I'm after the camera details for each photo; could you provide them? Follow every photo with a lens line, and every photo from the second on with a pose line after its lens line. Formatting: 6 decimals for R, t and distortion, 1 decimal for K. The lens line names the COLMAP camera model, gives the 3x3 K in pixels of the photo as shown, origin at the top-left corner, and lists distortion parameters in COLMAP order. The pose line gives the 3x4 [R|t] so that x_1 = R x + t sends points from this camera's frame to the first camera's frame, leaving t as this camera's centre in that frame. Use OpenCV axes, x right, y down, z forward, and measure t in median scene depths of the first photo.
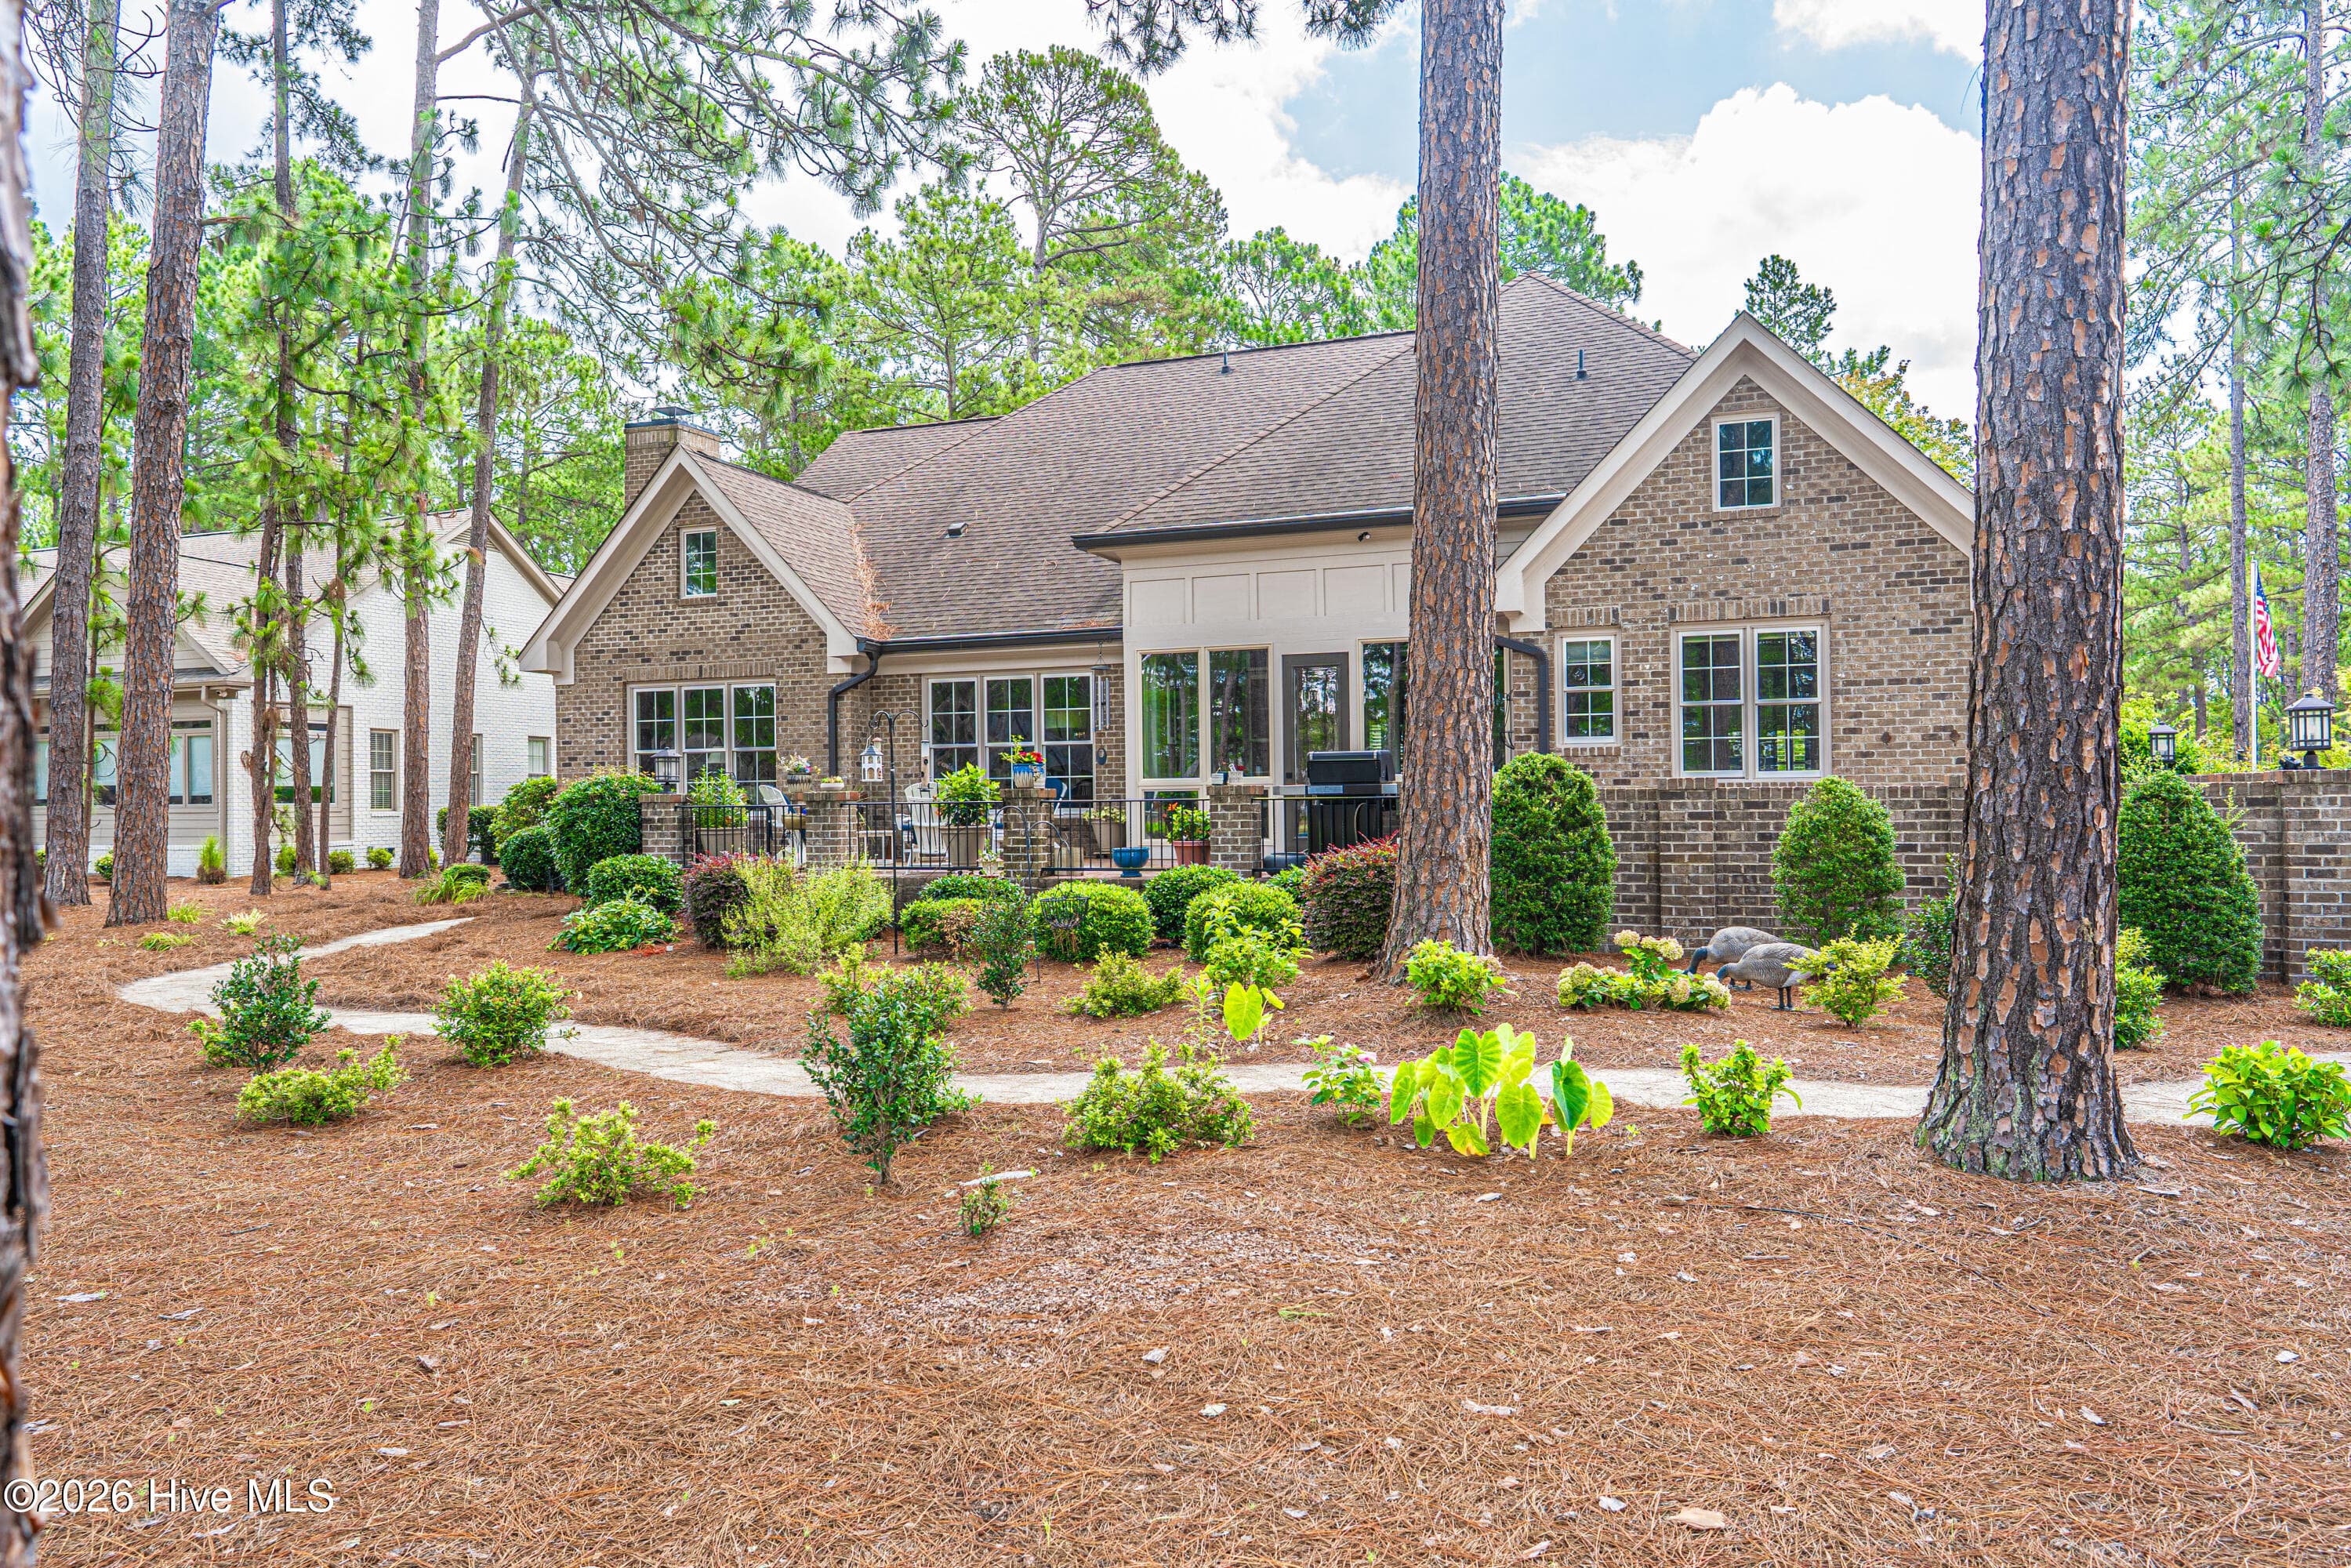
lens RADIAL K [[1668.5, 0, 1165.1], [0, 1668.5, 812.8], [0, 0, 1]] dist [0.013034, 0.004473]
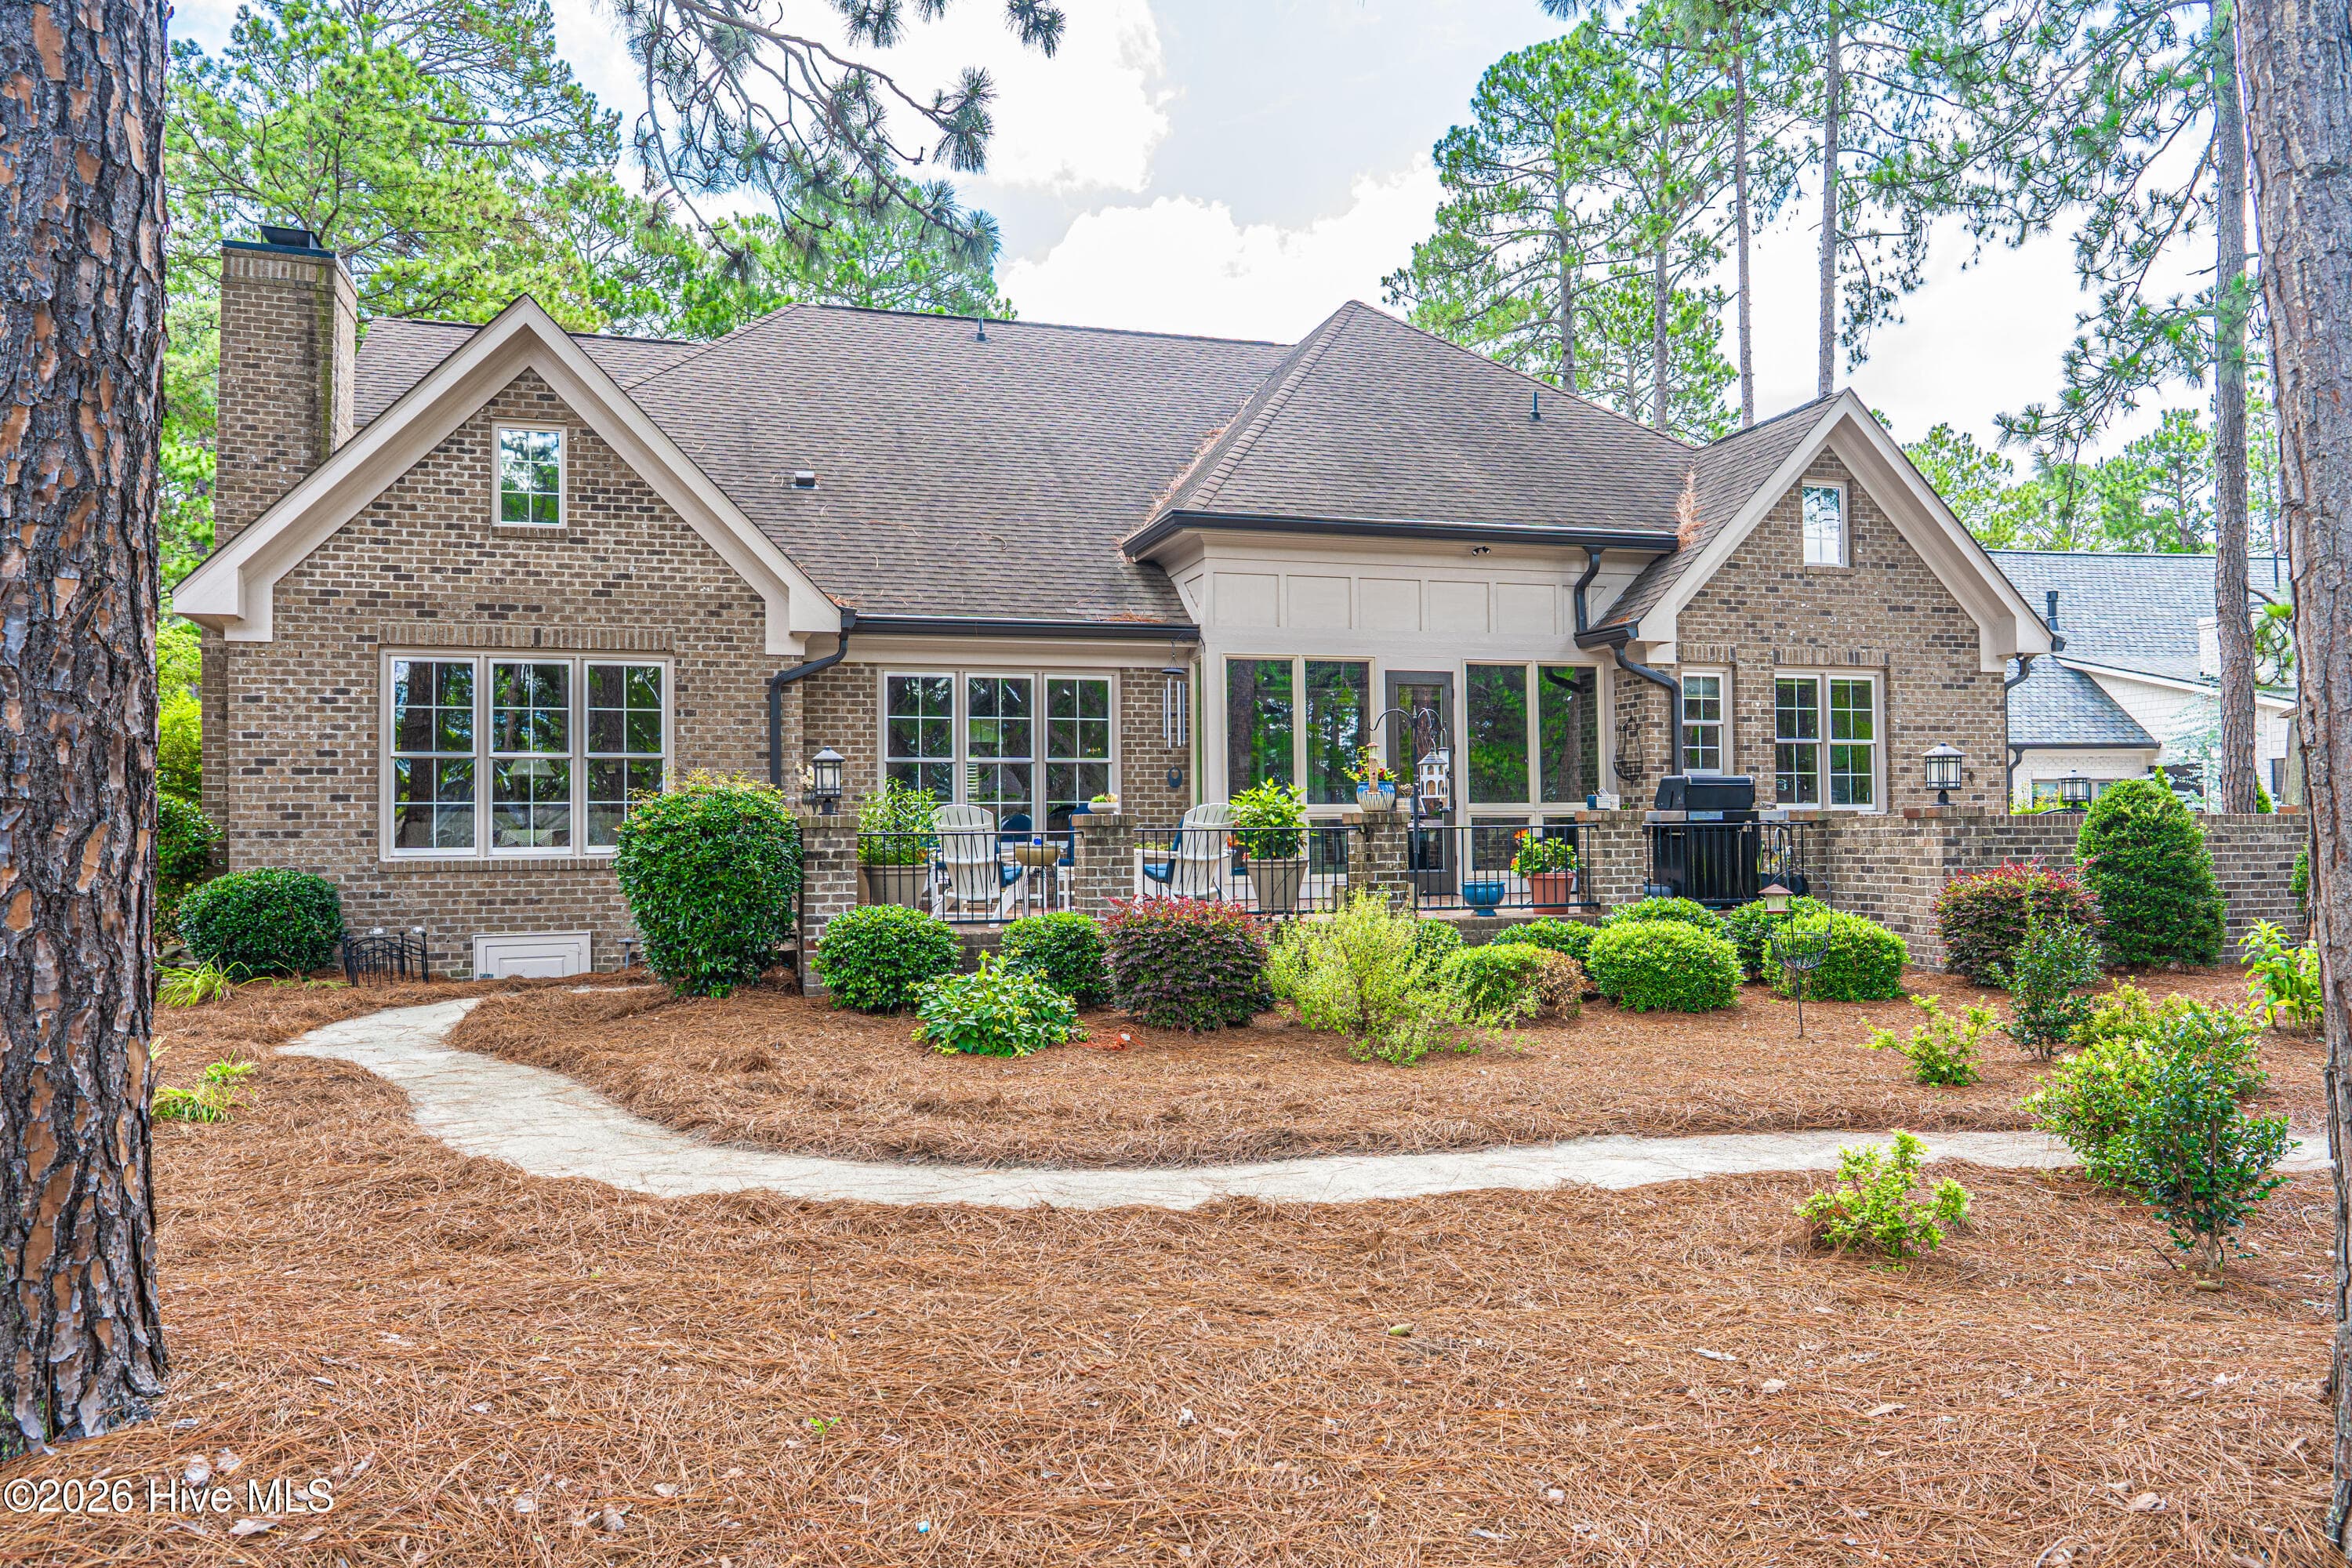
lens RADIAL K [[1669.1, 0, 1165.6], [0, 1669.1, 812.8], [0, 0, 1]] dist [0.013034, 0.004473]
pose [[0.769175, 0.011769, 0.638930, -0.660404], [0.006142, 0.999648, -0.025808, 0.006149], [-0.639009, 0.023776, 0.768832, 0.417177]]
